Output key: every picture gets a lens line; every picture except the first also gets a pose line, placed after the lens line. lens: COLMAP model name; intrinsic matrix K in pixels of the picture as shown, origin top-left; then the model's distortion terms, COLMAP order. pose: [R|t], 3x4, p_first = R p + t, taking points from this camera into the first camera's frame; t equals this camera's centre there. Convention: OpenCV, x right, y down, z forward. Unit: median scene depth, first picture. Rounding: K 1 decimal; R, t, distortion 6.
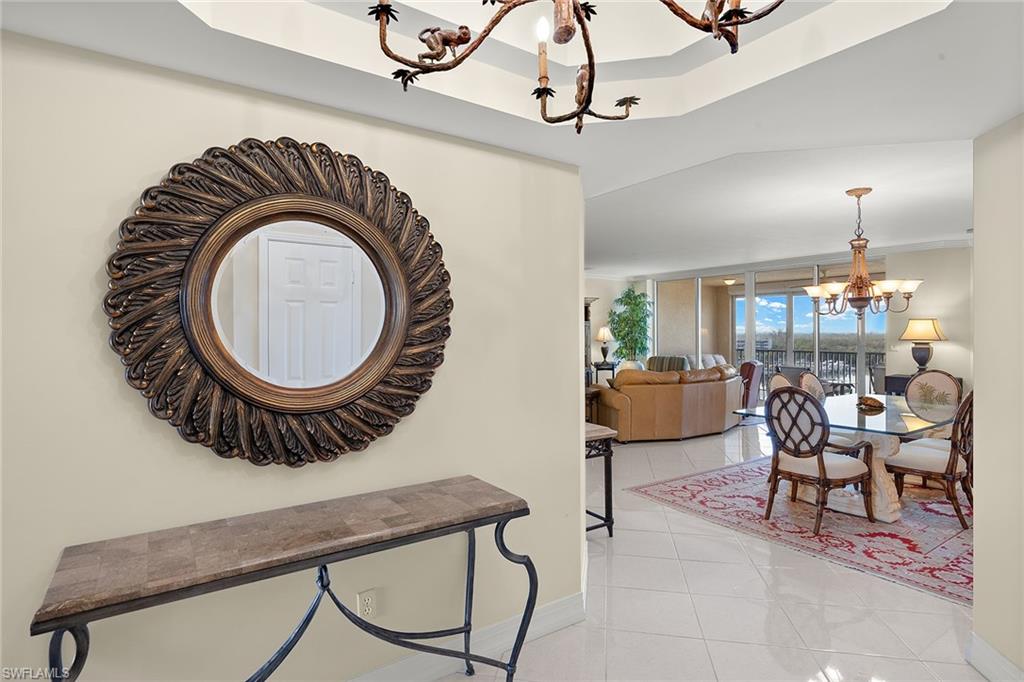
lens RADIAL K [[528.5, 0, 509.5], [0, 528.5, 333.8], [0, 0, 1]] dist [-0.004912, -0.000536]
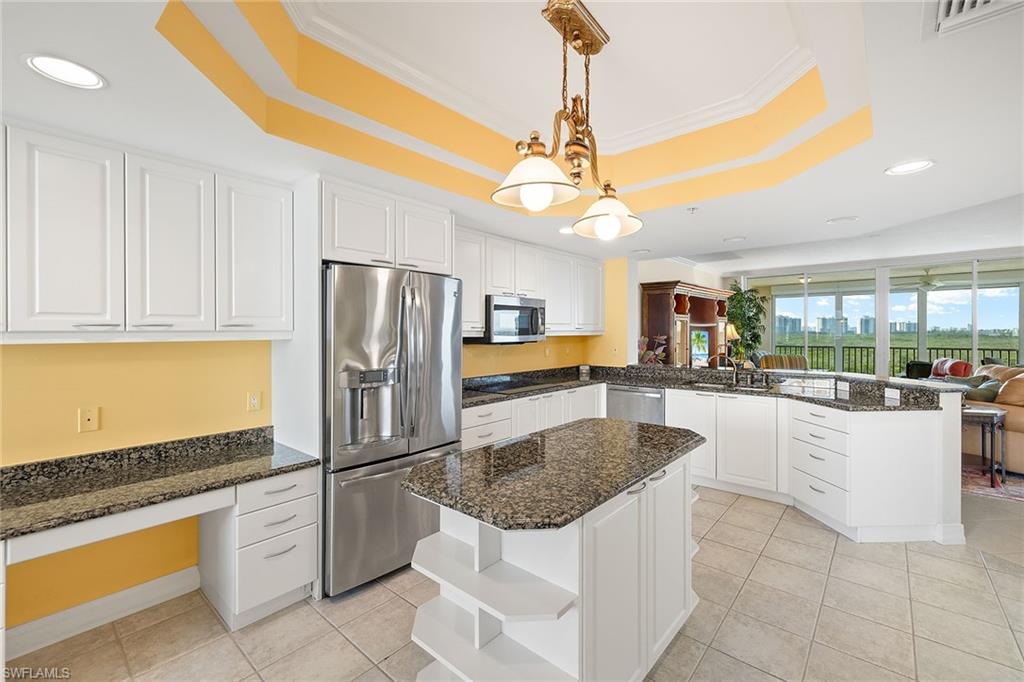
lens RADIAL K [[440.1, 0, 512.4], [0, 440.1, 332.6], [0, 0, 1]] dist [0.010372, -0.000223]
pose [[0.967470, -0.001106, 0.252983, -0.560321], [0.000842, 0.999999, 0.001154, 0.000752], [-0.252984, -0.000904, 0.967470, 0.526061]]
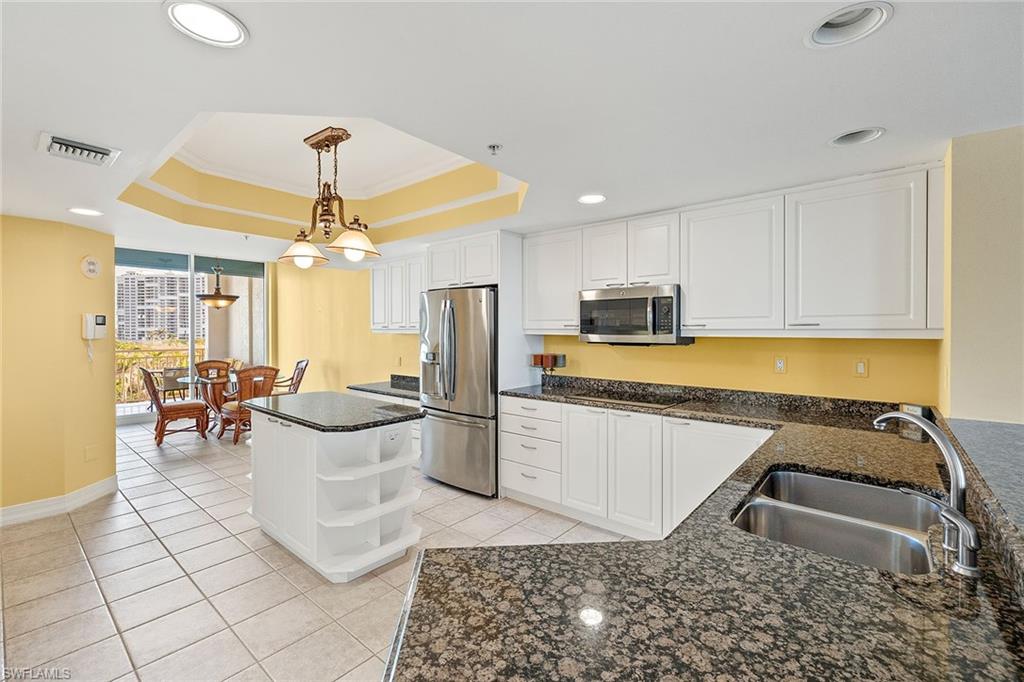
lens RADIAL K [[433.5, 0, 512.5], [0, 433.5, 335.6], [0, 0, 1]] dist [0.004663, 0.000243]
pose [[0.264691, 0.016002, -0.964201, -0.053546], [-0.001238, 0.999867, 0.016254, -0.001232], [0.964332, -0.003108, 0.264676, 0.810125]]
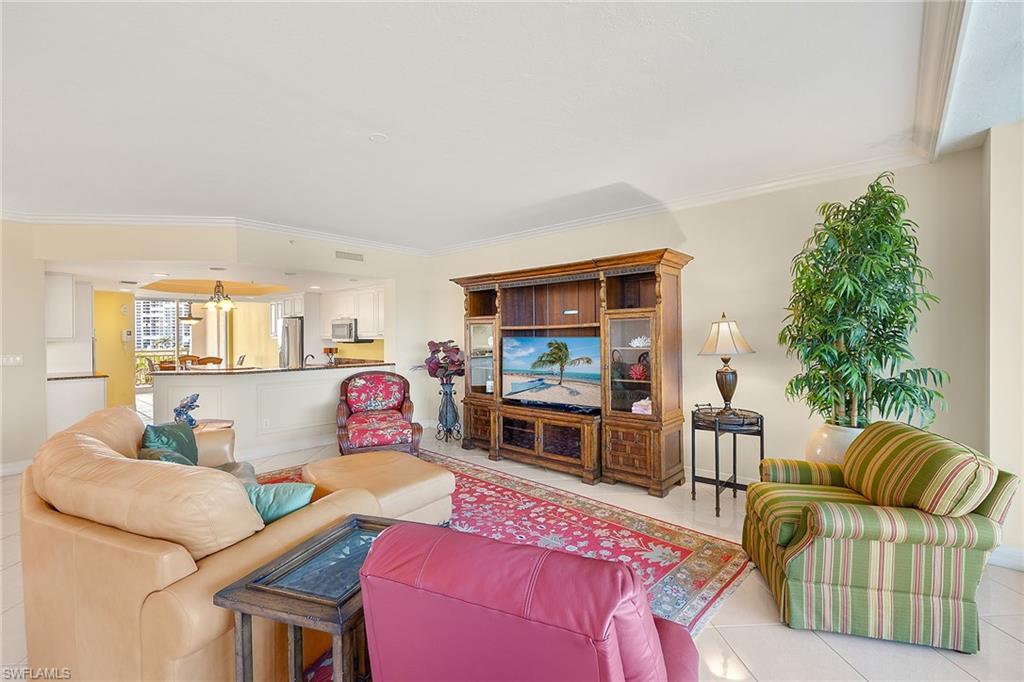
lens RADIAL K [[440.1, 0, 512.4], [0, 440.1, 332.6], [0, 0, 1]] dist [0.010372, -0.000223]
pose [[0.249599, -0.006639, -0.968327, 0.667146], [0.002306, 0.999978, -0.006262, -0.002079], [0.968347, -0.000670, 0.249608, 1.146461]]
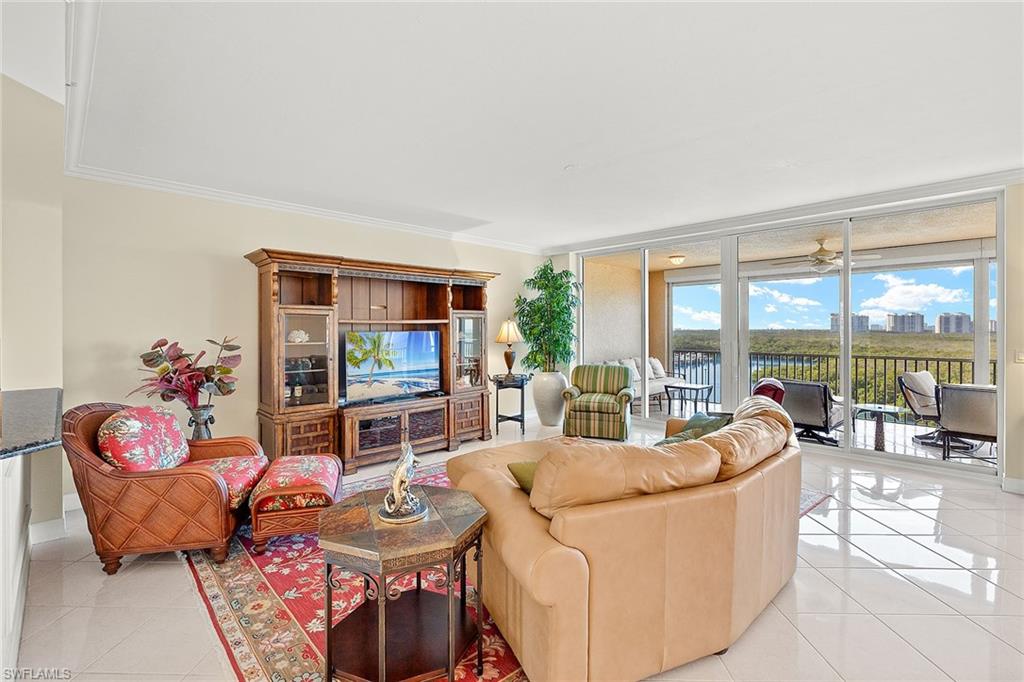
lens RADIAL K [[462.3, 0, 509.9], [0, 462.3, 331.3], [0, 0, 1]] dist [0.000089, 0.000091]
pose [[0.985138, 0.000457, 0.171763, 0.125402], [-0.000654, 0.999999, 0.001089, -0.001059], [-0.171763, -0.001186, 0.985138, 0.664403]]
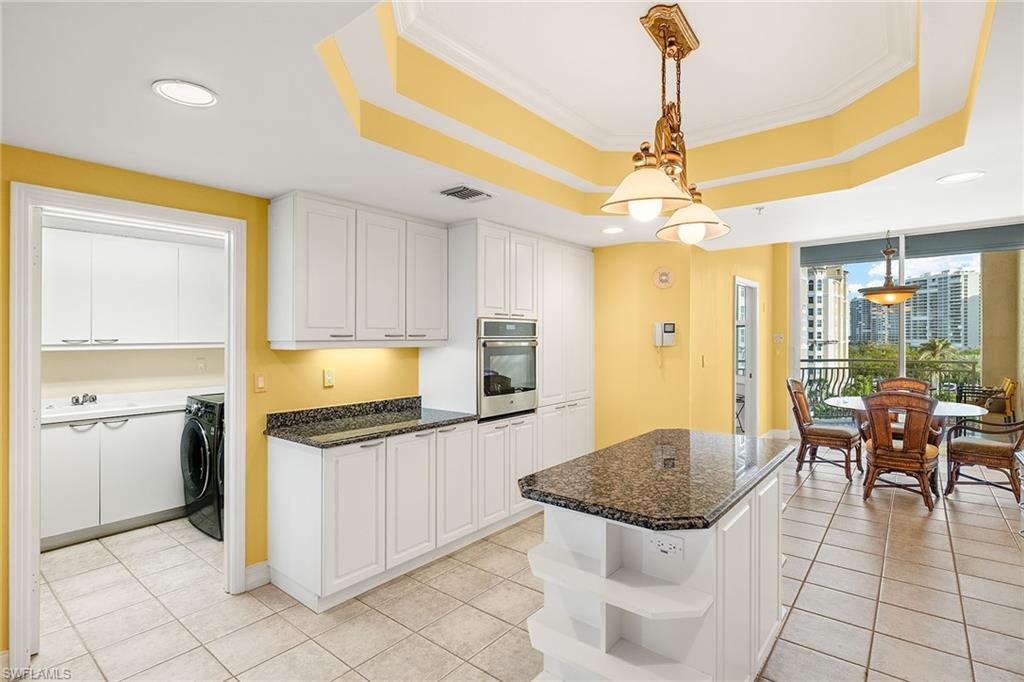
lens RADIAL K [[501.3, 0, 514.5], [0, 501.3, 337.4], [0, 0, 1]] dist [0.001808, 0.000319]
pose [[-0.960039, 0.009075, -0.279720, -0.306458], [0.009781, 0.999952, -0.001130, -0.000248], [0.279697, -0.003820, -0.960081, 0.996363]]
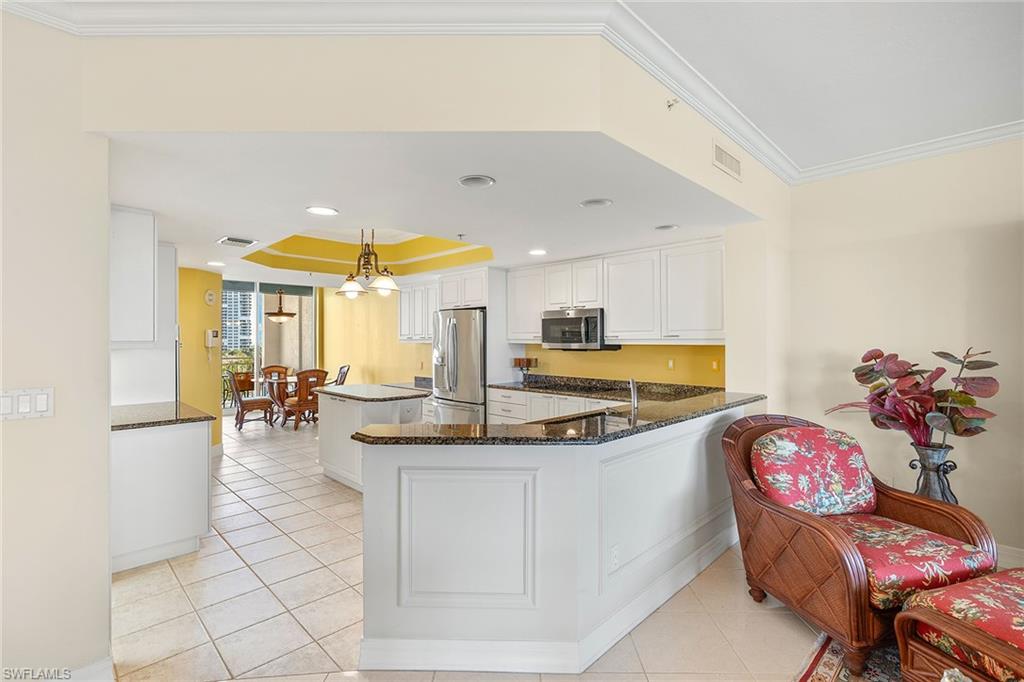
lens RADIAL K [[467.8, 0, 512.0], [0, 467.8, 341.0], [0, 0, 1]] dist [-0.000457, 0.000035]
pose [[0.174678, 0.004028, -0.984617, 0.182664], [0.001799, 0.999989, 0.004410, -0.001473], [0.984624, -0.002541, 0.174669, 0.835281]]
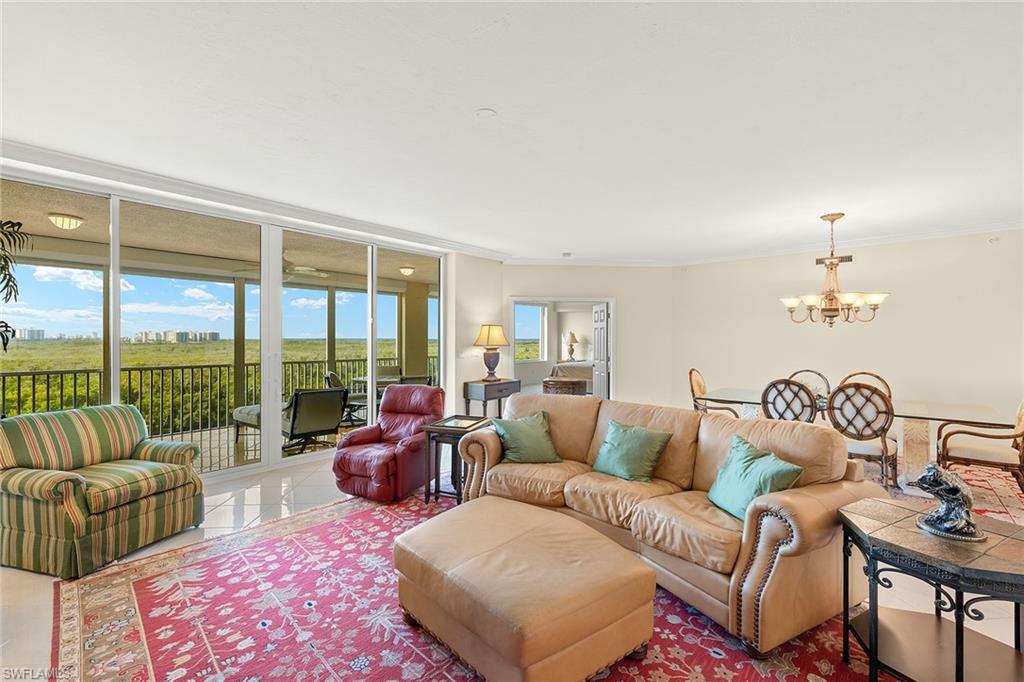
lens RADIAL K [[425.5, 0, 512.0], [0, 425.5, 341.0], [0, 0, 1]] dist [0.000964, -0.000006]
pose [[-0.256109, -0.003829, 0.966640, -0.038829], [0.000036, 0.999992, 0.003971, -0.001191], [-0.966648, 0.001052, -0.256107, 1.194314]]
